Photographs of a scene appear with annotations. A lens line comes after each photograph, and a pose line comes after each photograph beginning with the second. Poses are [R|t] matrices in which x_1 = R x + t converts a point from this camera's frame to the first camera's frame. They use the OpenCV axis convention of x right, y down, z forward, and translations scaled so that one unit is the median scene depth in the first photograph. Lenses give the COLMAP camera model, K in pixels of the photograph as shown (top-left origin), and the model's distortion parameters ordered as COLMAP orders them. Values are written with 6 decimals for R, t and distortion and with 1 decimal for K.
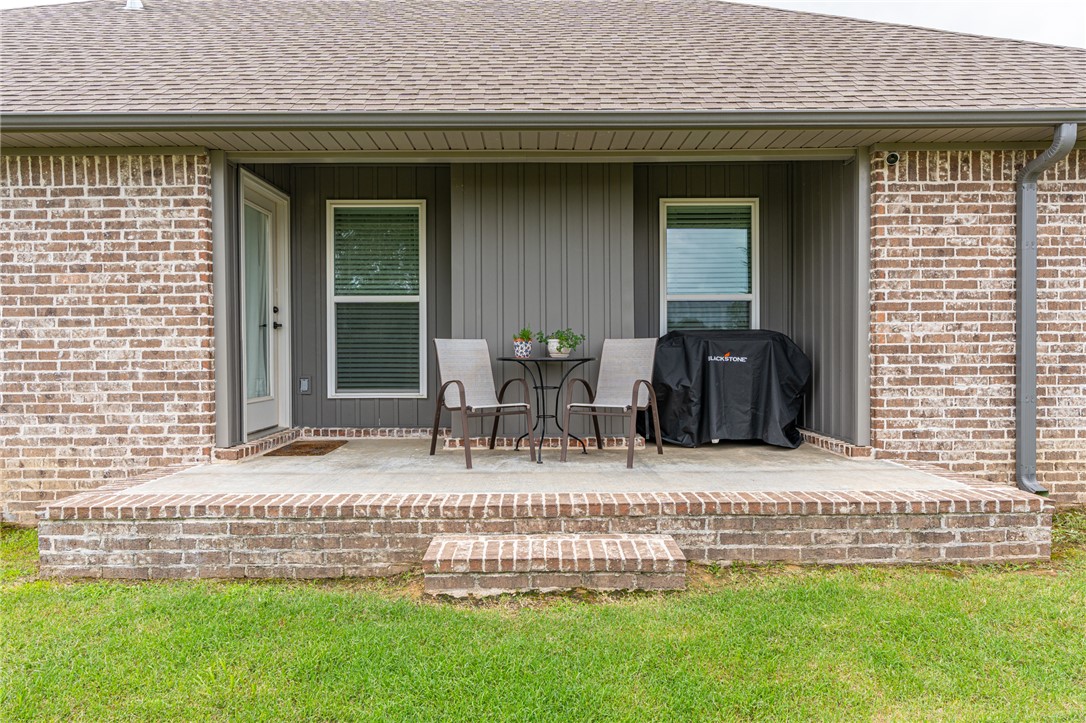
lens RADIAL K [[618.0, 0, 542.8], [0, 618.0, 358.4], [0, 0, 1]] dist [0.000300, 0.000134]
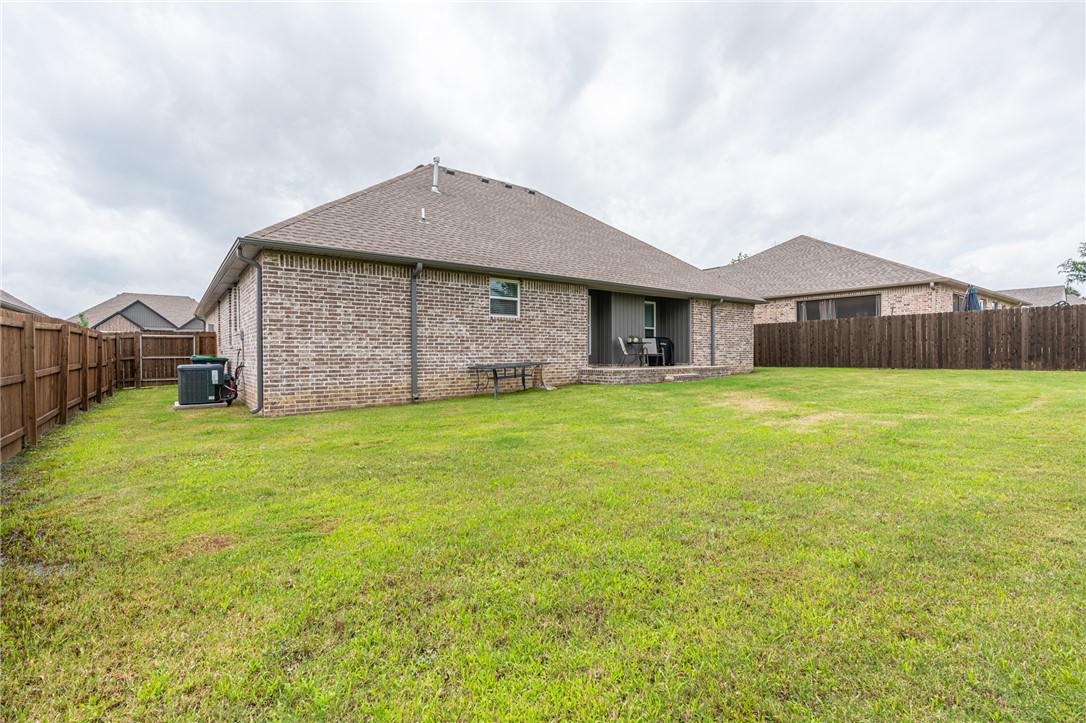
lens RADIAL K [[487.9, 0, 542.2], [0, 487.9, 359.1], [0, 0, 1]] dist [-0.000635, 0.000026]
pose [[0.794899, -0.001893, 0.606739, -2.559805], [0.002517, 0.999997, -0.000178, 0.111318], [-0.606737, 0.001669, 0.794901, -1.203451]]
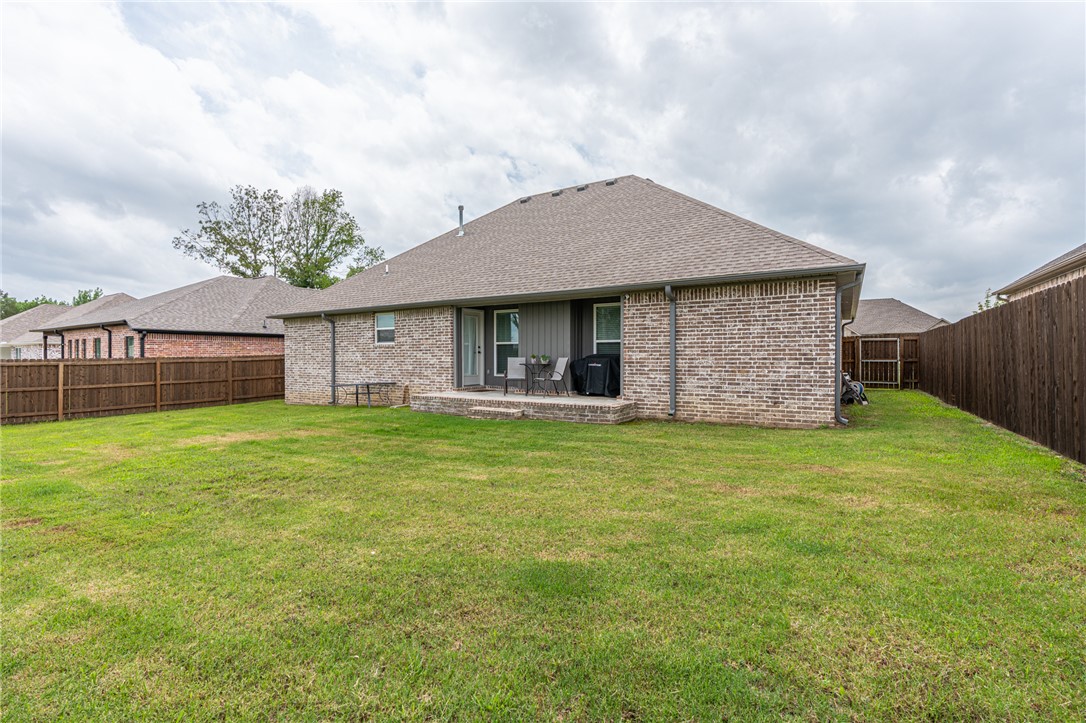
lens RADIAL K [[487.9, 0, 544.9], [0, 487.9, 354.3], [0, 0, 1]] dist [-0.000635, 0.000026]
pose [[0.847919, 0.001735, -0.530123, 1.437977], [-0.007287, 0.999938, -0.008383, -0.031065], [0.530075, 0.010971, 0.847879, -1.135826]]
